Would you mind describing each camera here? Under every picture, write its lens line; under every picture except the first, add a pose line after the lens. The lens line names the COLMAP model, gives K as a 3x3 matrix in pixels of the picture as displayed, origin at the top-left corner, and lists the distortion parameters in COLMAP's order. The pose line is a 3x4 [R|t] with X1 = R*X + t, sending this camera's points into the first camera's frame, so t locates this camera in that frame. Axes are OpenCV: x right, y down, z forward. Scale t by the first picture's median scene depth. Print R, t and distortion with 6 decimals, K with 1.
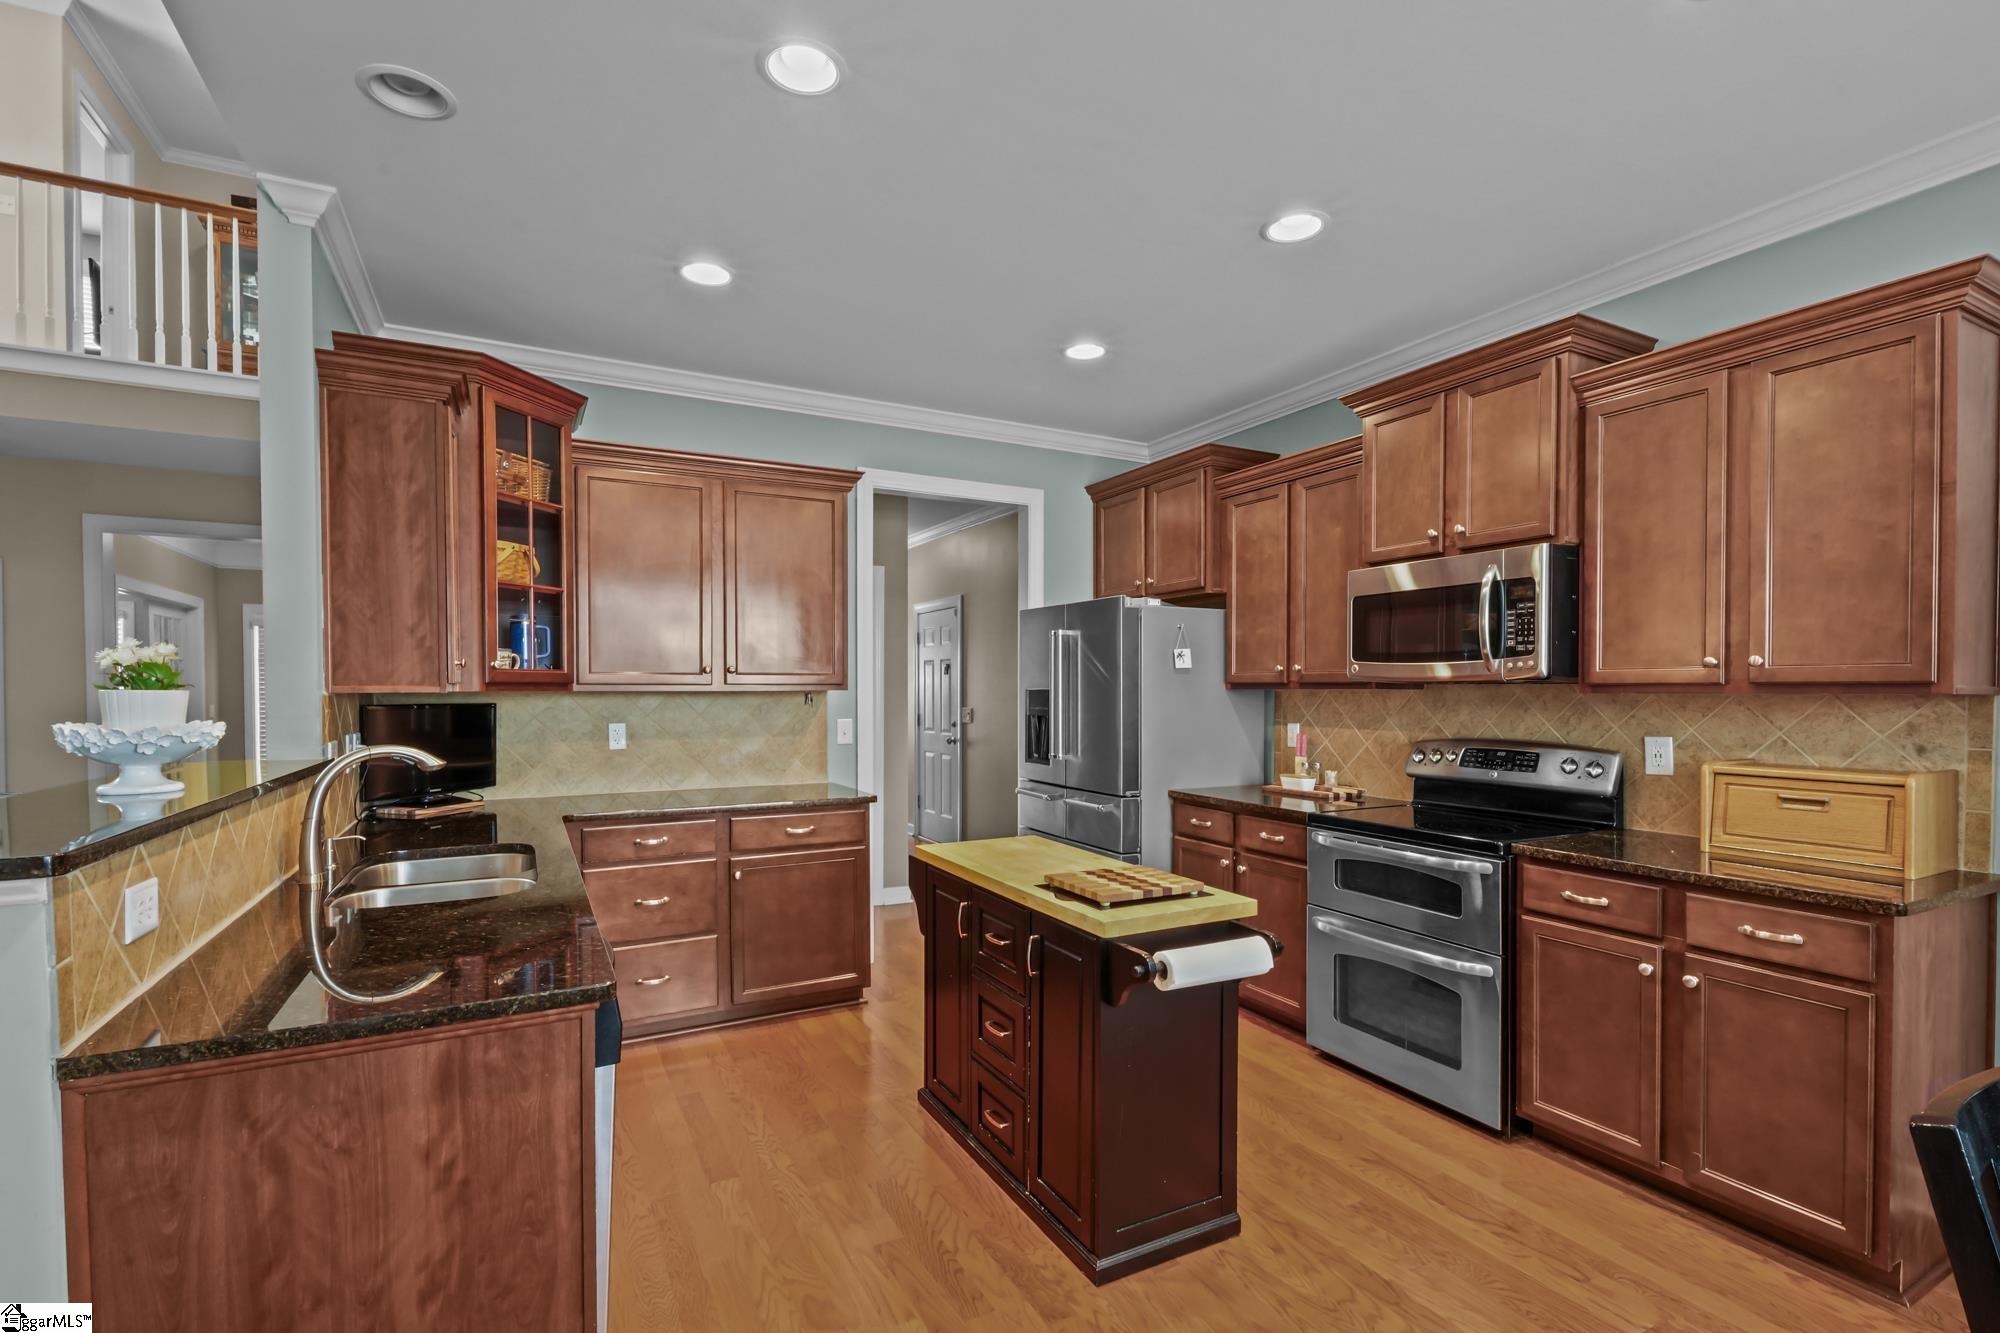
lens RADIAL K [[908.6, 0, 987.6], [0, 908.6, 704.3], [0, 0, 1]] dist [0.002480, 0.001741]
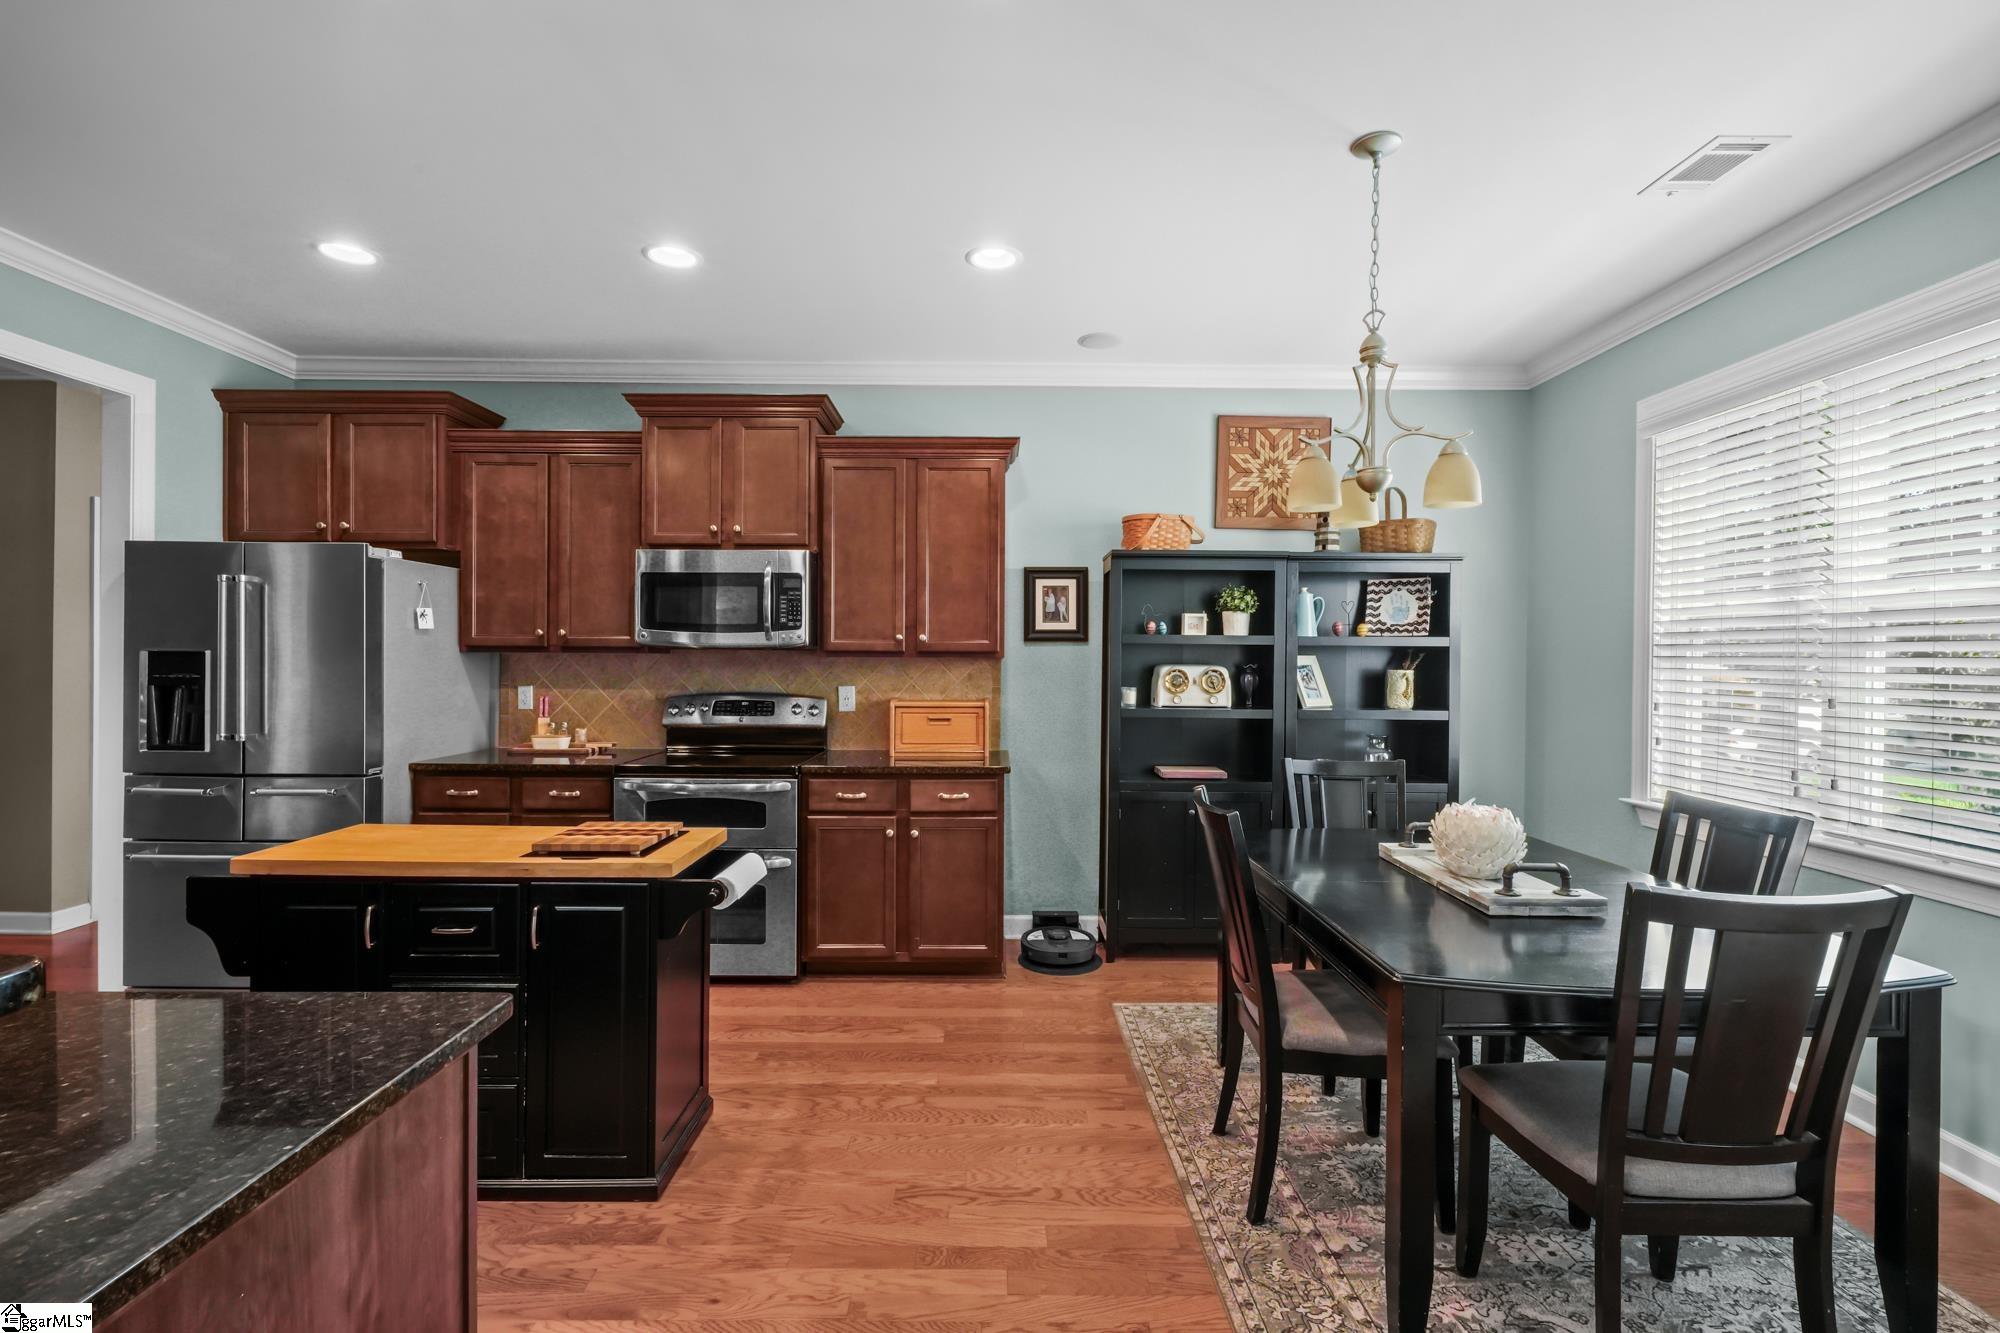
lens RADIAL K [[908.6, 0, 981.7], [0, 908.6, 662.0], [0, 0, 1]] dist [0.002480, 0.001741]
pose [[0.466138, -0.003226, 0.884706, -0.446728], [0.008903, 0.999960, -0.001044, -0.000458], [-0.884667, 0.008364, 0.466148, 0.097088]]
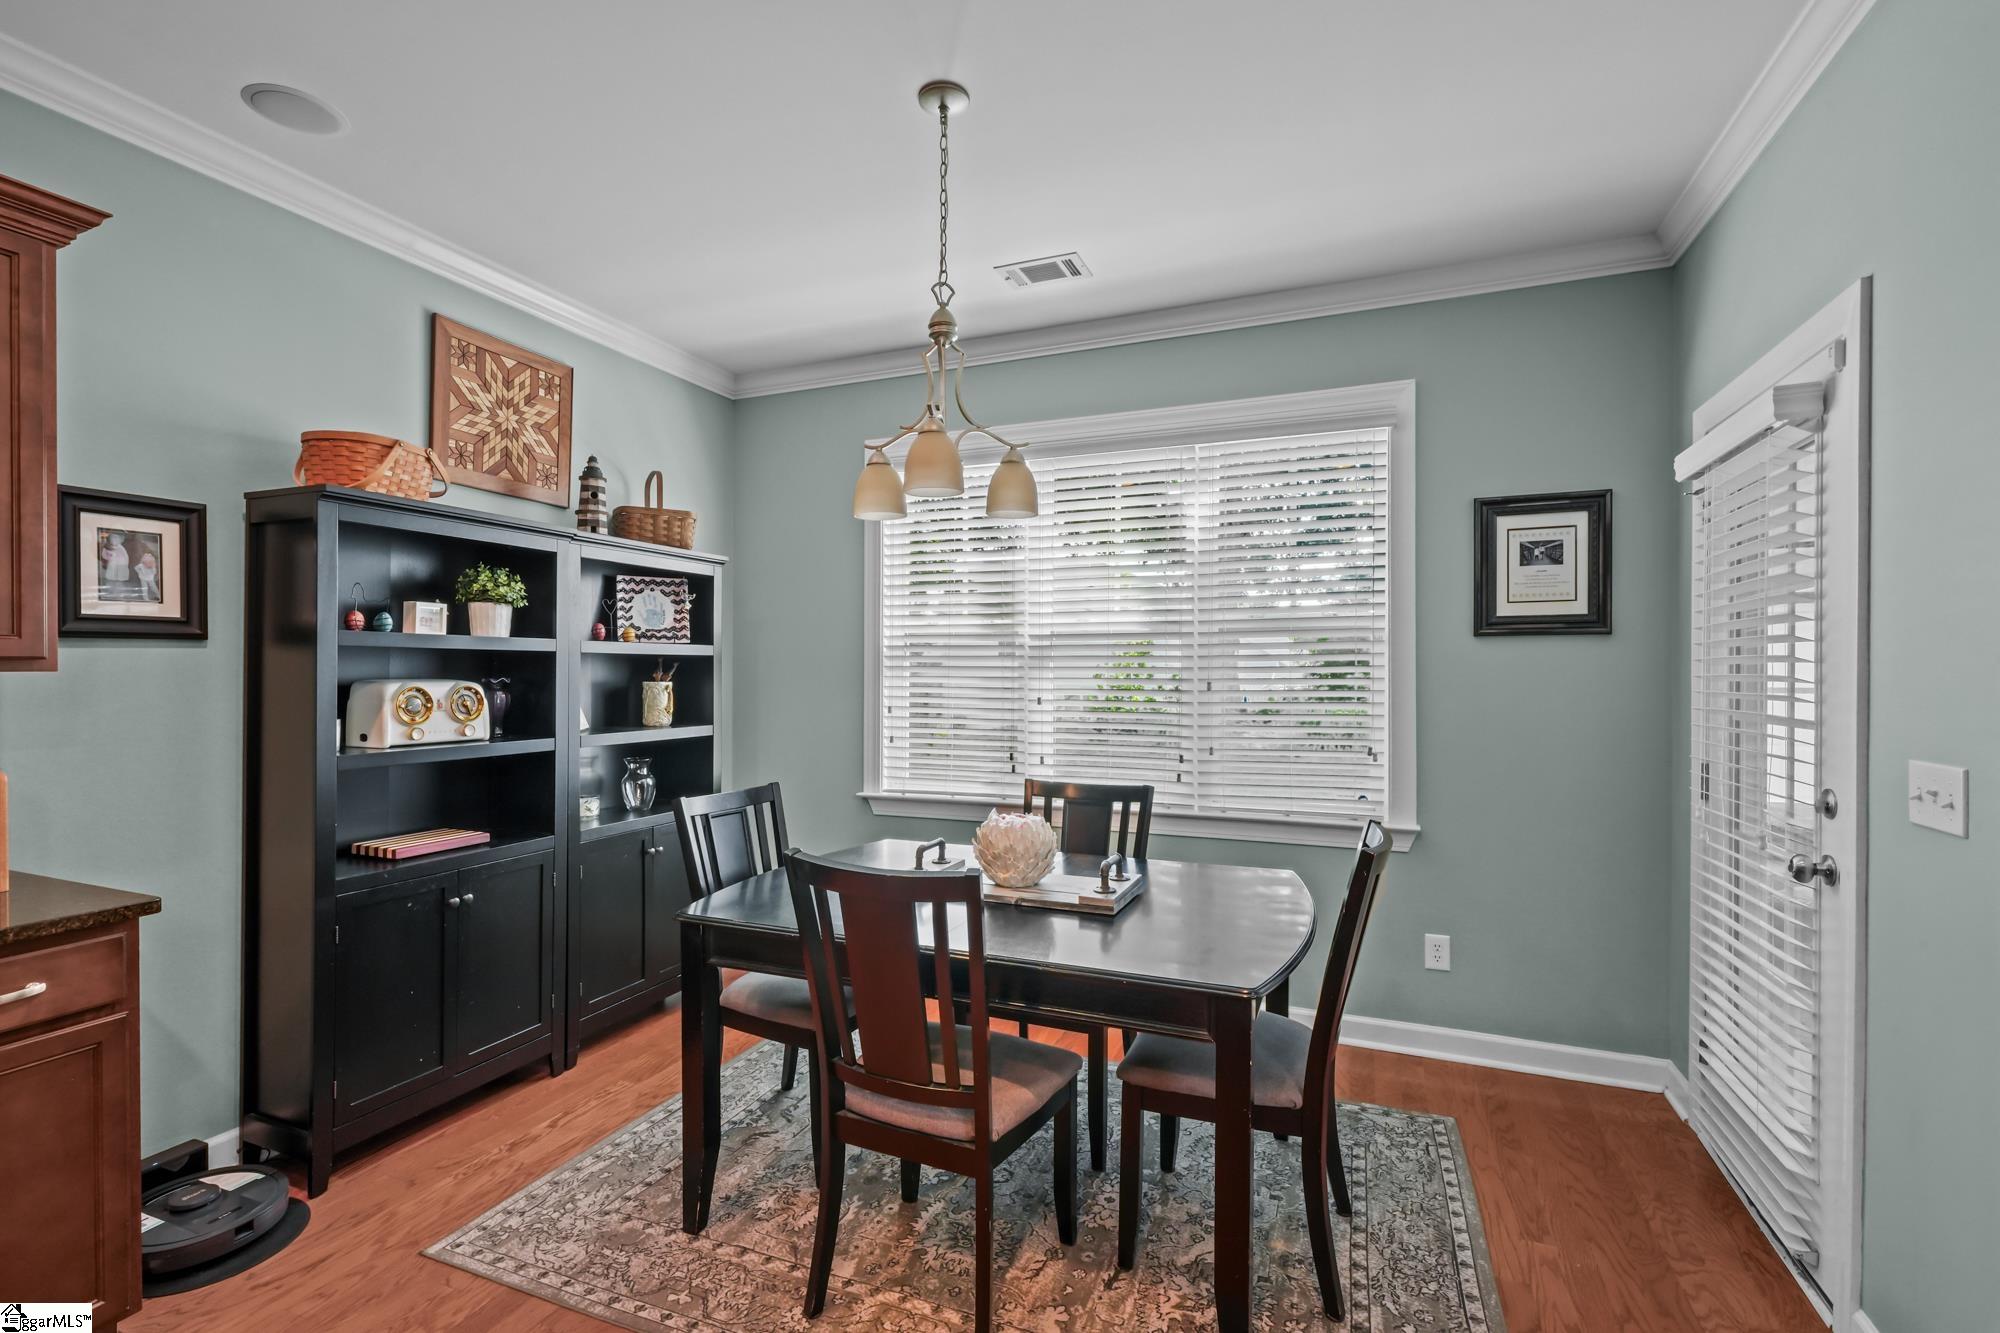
lens RADIAL K [[908.6, 0, 994.6], [0, 908.6, 672.8], [0, 0, 1]] dist [0.002480, 0.001741]
pose [[-0.653727, -0.005261, 0.756712, -0.153910], [0.009987, 0.999829, 0.015579, -0.009952], [-0.756665, 0.017741, -0.653563, 0.598796]]
